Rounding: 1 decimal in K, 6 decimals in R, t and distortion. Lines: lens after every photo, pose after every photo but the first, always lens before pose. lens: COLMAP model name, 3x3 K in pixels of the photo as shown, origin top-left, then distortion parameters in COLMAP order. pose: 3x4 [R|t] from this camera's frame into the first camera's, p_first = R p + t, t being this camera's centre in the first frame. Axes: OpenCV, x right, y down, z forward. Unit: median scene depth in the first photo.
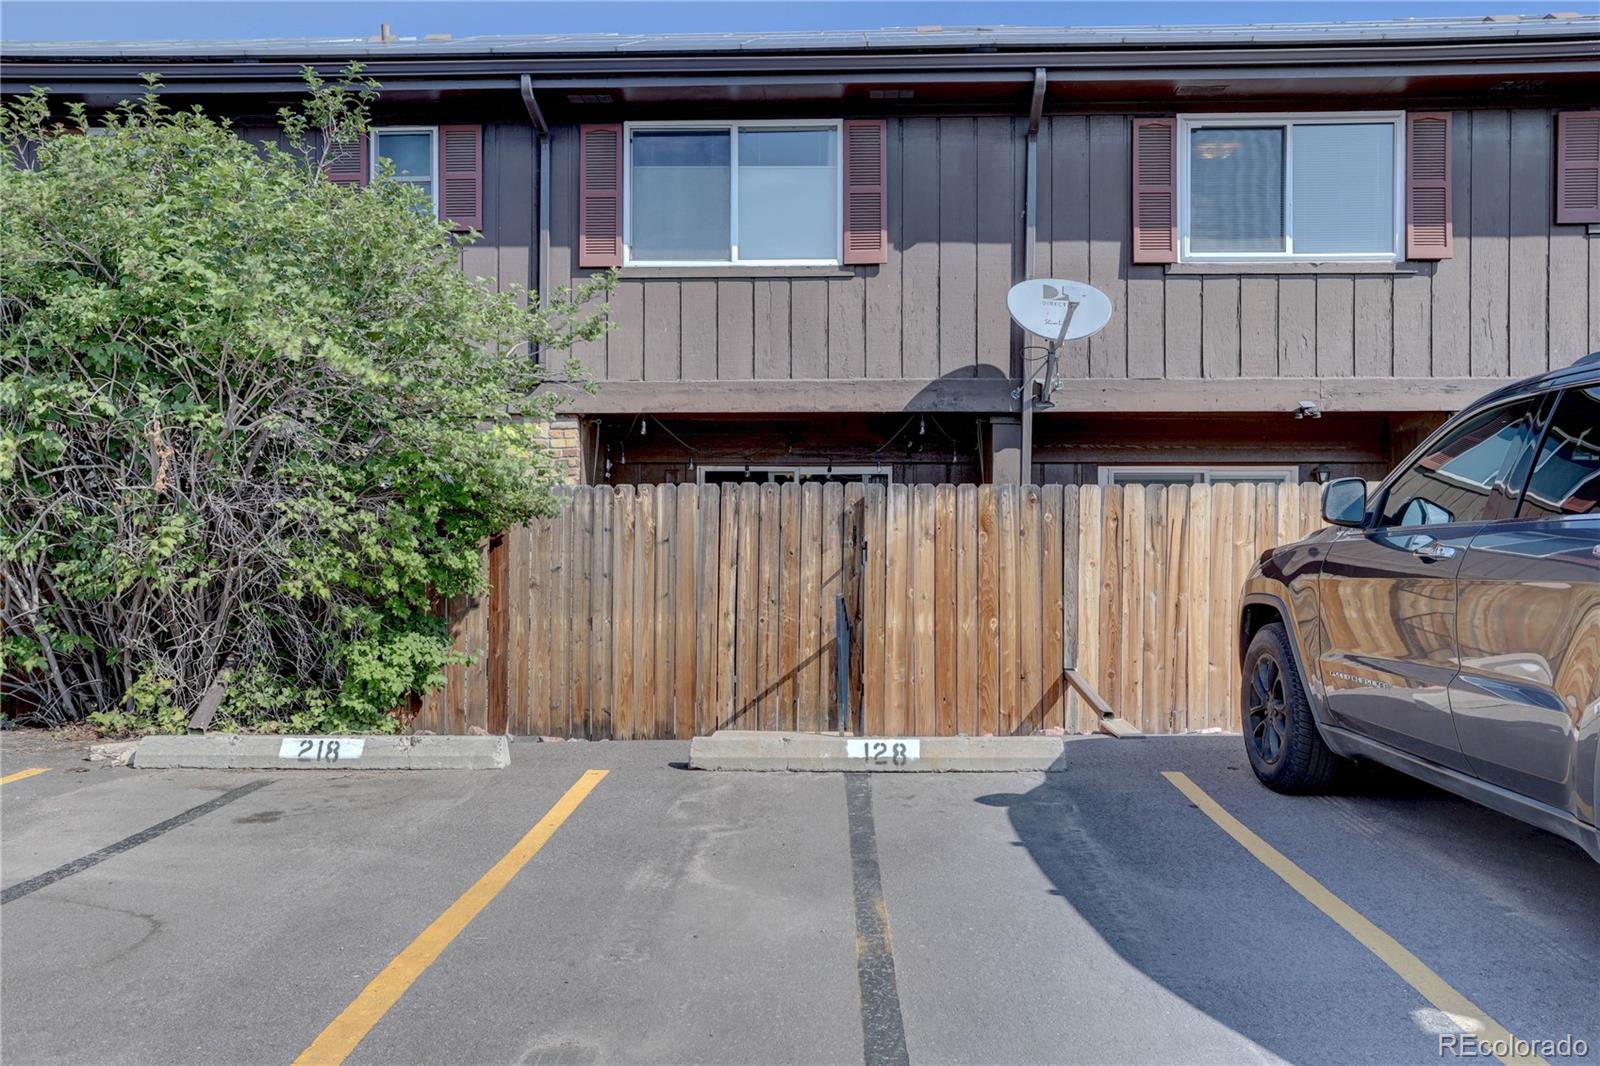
lens RADIAL K [[1335.7, 0, 800.0], [0, 1335.7, 533.0], [0, 0, 1]] dist [-0.062331, 0.000213]
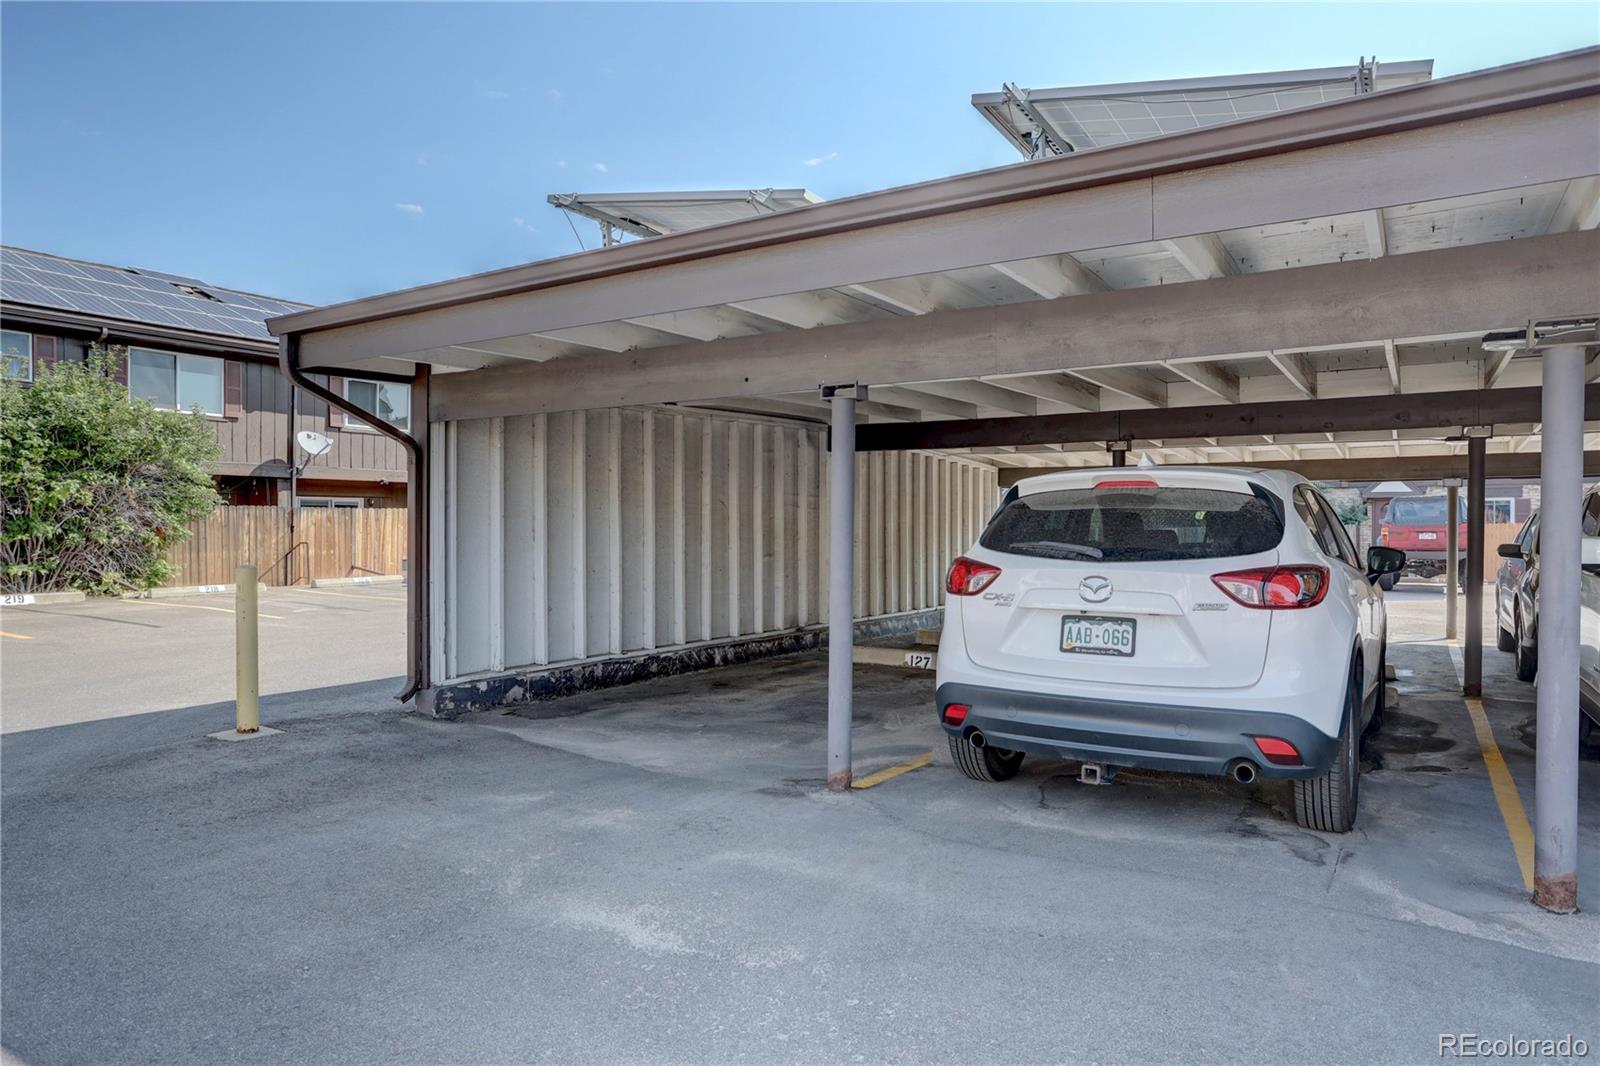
lens RADIAL K [[1012.4, 0, 800.0], [0, 1012.4, 533.0], [0, 0, 1]] dist [-0.000677, -0.000189]
pose [[0.499826, -0.008300, 0.866086, -1.092374], [0.002992, 0.999965, 0.007856, 0.006940], [-0.866121, -0.001335, 0.499833, -0.909809]]
